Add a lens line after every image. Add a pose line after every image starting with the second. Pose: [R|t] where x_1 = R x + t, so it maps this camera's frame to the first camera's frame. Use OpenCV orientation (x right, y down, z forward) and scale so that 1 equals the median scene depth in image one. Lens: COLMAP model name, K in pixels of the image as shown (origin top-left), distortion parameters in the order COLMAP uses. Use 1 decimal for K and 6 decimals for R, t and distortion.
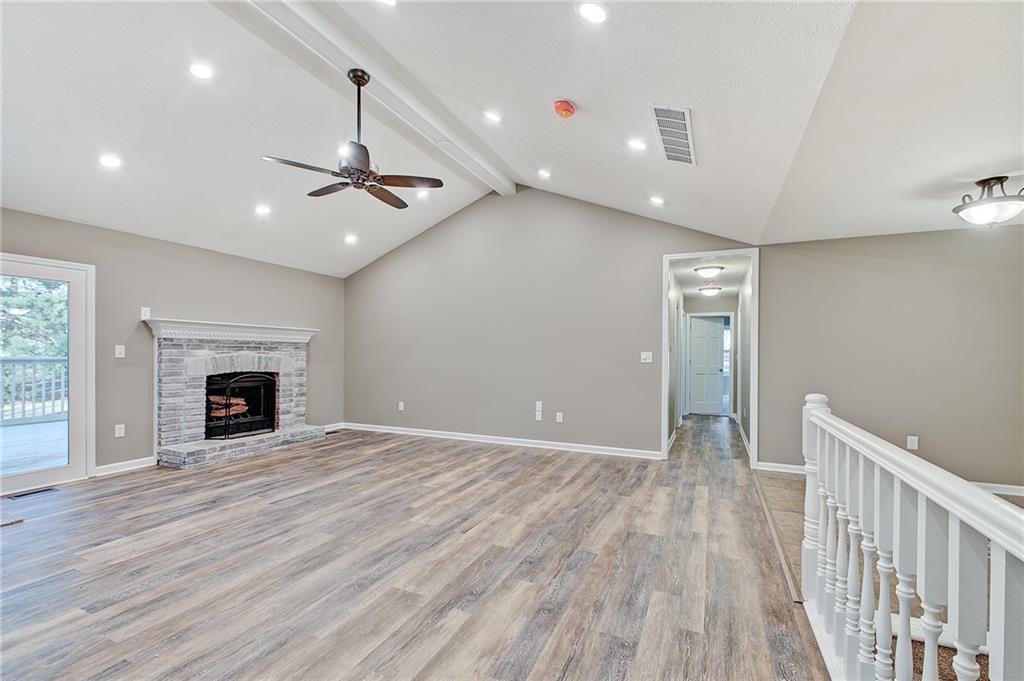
lens RADIAL K [[445.8, 0, 512.0], [0, 445.8, 354.9], [0, 0, 1]] dist [0.027212, -0.017508]
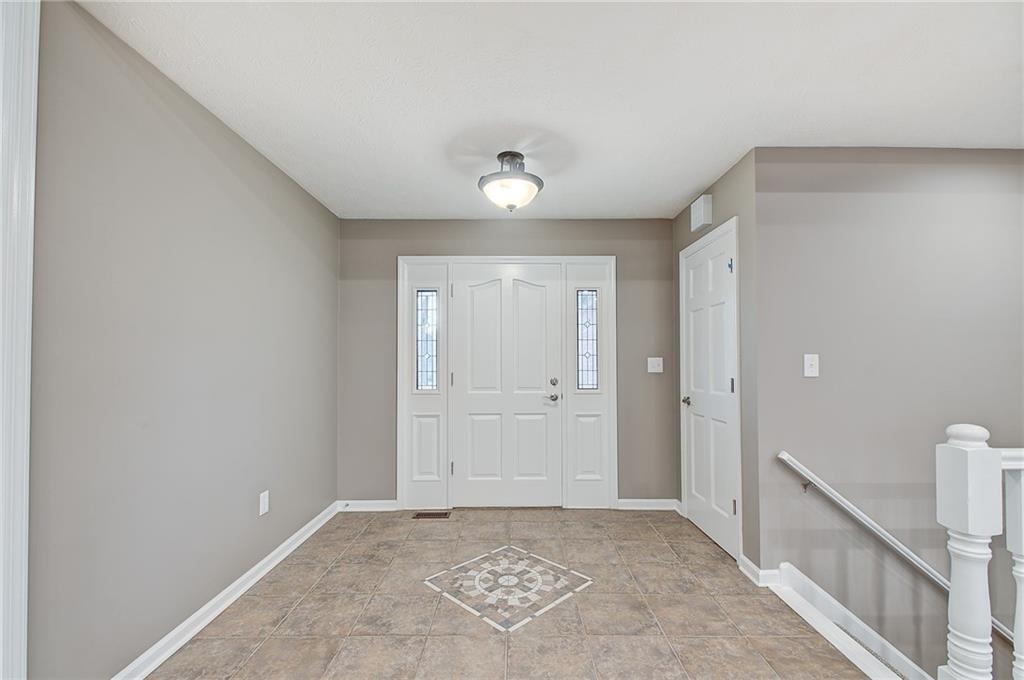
lens RADIAL K [[443.4, 0, 511.0], [0, 443.4, 351.6], [0, 0, 1]] dist [0.020125, -0.014308]
pose [[-0.410207, 0.010926, 0.911927, 0.195398], [0.001814, 0.999936, -0.011165, -0.002940], [-0.911991, -0.002926, -0.410201, 0.913750]]
